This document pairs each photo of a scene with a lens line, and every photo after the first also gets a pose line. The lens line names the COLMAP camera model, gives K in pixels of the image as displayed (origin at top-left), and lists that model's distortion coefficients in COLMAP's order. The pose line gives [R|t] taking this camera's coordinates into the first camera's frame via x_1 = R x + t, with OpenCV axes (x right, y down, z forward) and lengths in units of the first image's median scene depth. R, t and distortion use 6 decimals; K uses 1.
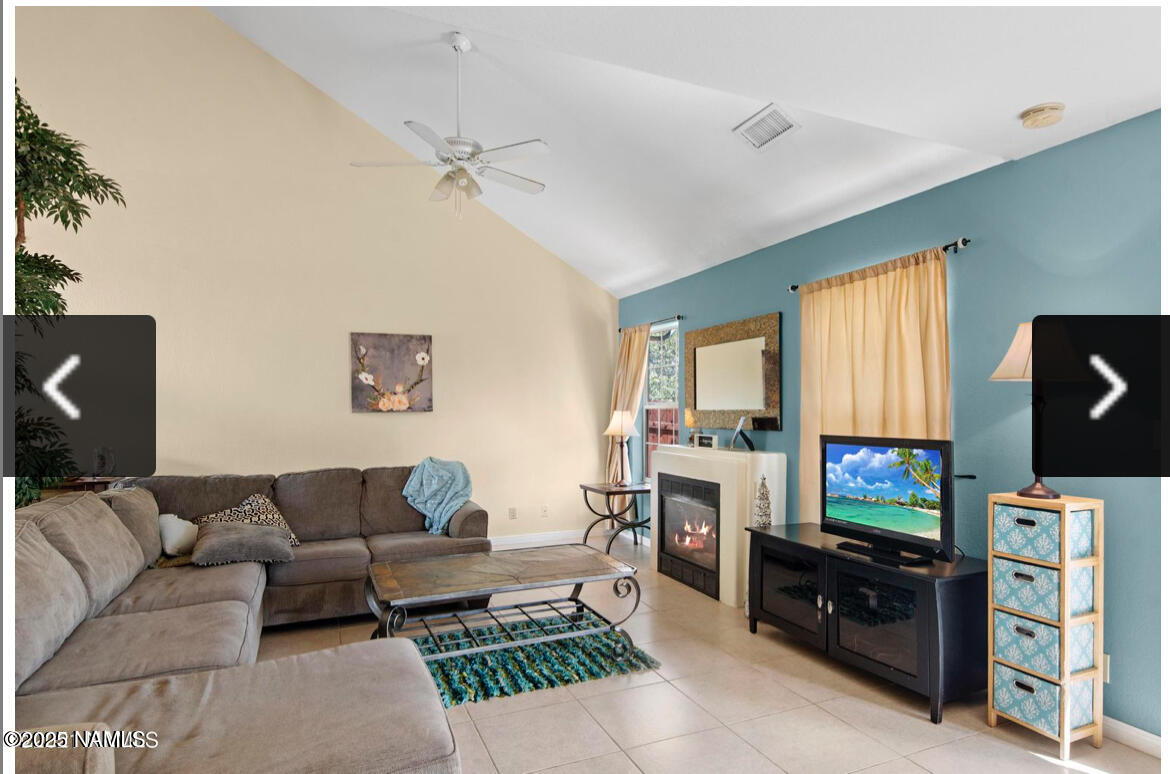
lens RADIAL K [[635.3, 0, 593.1], [0, 635.3, 412.9], [0, 0, 1]] dist [-0.002368, -0.000754]
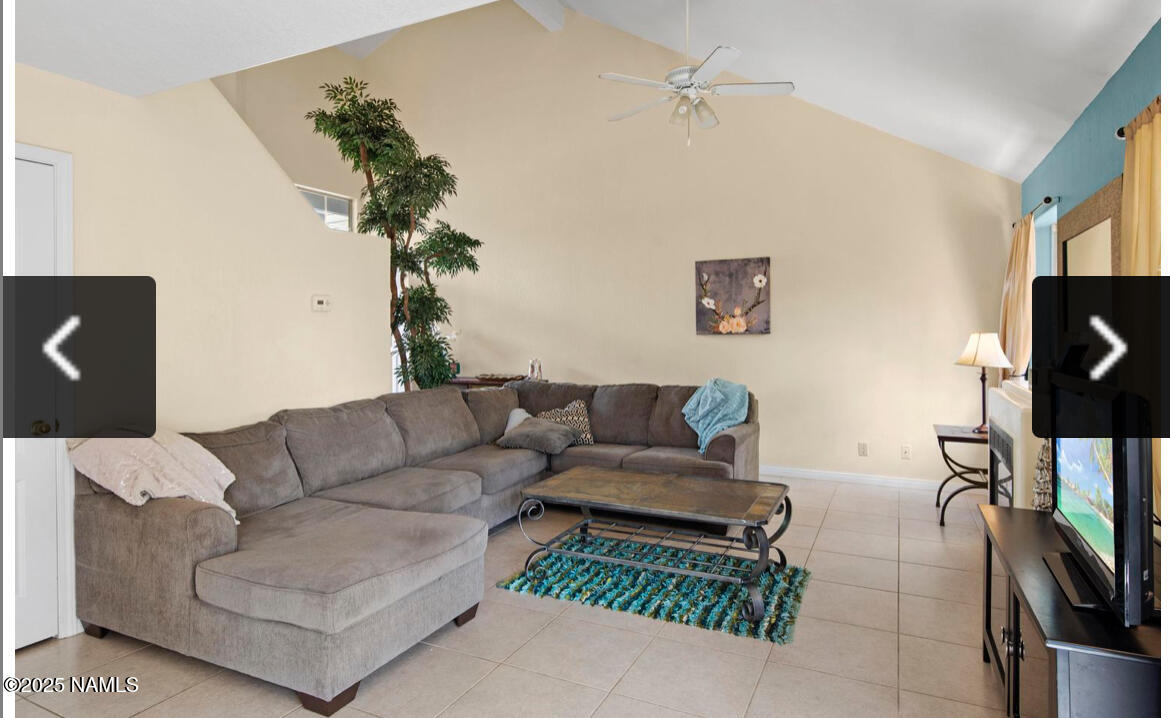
lens RADIAL K [[633.5, 0, 597.3], [0, 633.5, 329.6], [0, 0, 1]] dist [0.006020, -0.000056]
pose [[0.647351, -0.003885, -0.762183, 0.336949], [-0.003052, 0.999966, -0.007690, -0.000629], [0.762186, 0.007304, 0.647317, 0.164605]]
